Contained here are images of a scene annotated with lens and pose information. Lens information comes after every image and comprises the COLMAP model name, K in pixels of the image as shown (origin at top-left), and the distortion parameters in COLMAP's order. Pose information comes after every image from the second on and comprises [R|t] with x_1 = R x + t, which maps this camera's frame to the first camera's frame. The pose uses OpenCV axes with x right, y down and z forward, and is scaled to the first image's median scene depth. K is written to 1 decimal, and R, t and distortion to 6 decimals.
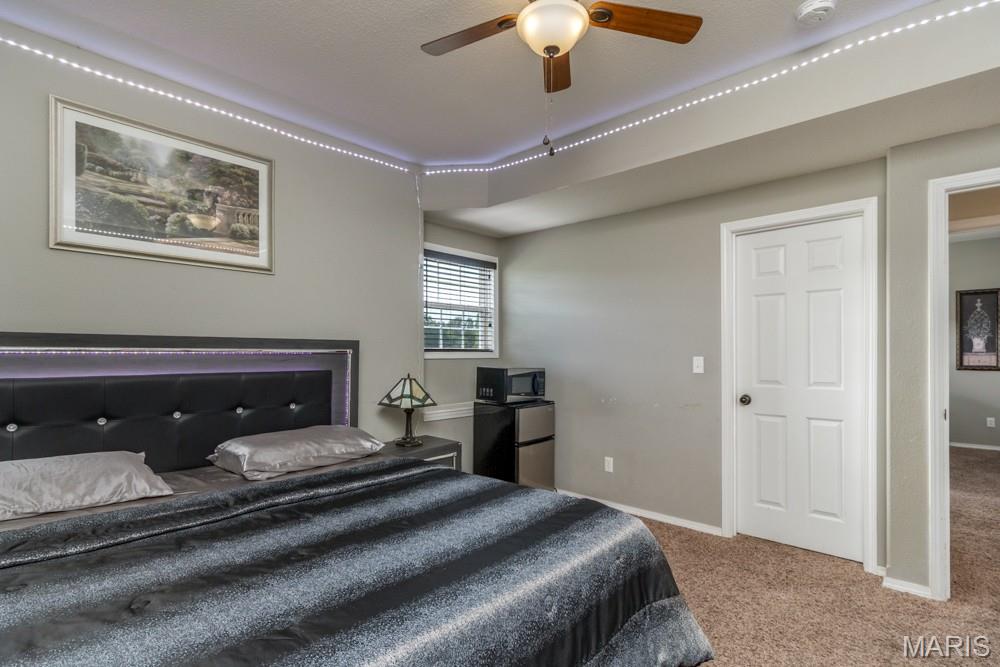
lens RADIAL K [[473.7, 0, 500.6], [0, 473.7, 336.0], [0, 0, 1]] dist [0.000618, 0.000517]
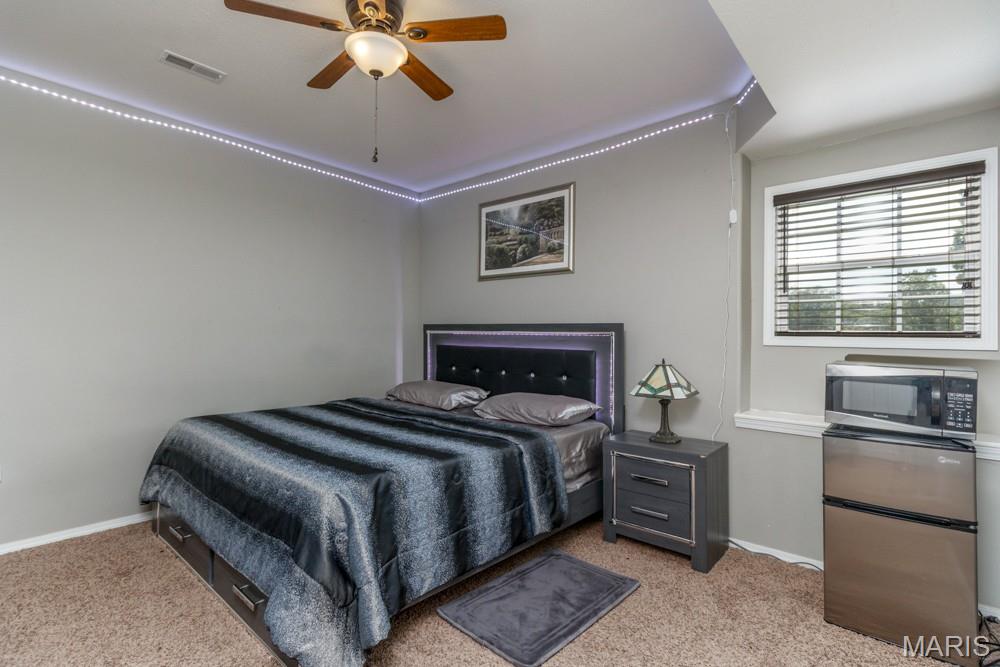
lens RADIAL K [[490.0, 0, 498.8], [0, 490.0, 317.7], [0, 0, 1]] dist [0.000754, 0.000470]
pose [[0.014409, -0.032580, -0.999365, 0.840276], [0.025611, 0.999153, -0.032204, 0.027099], [0.999568, -0.025131, 0.015231, 0.799002]]
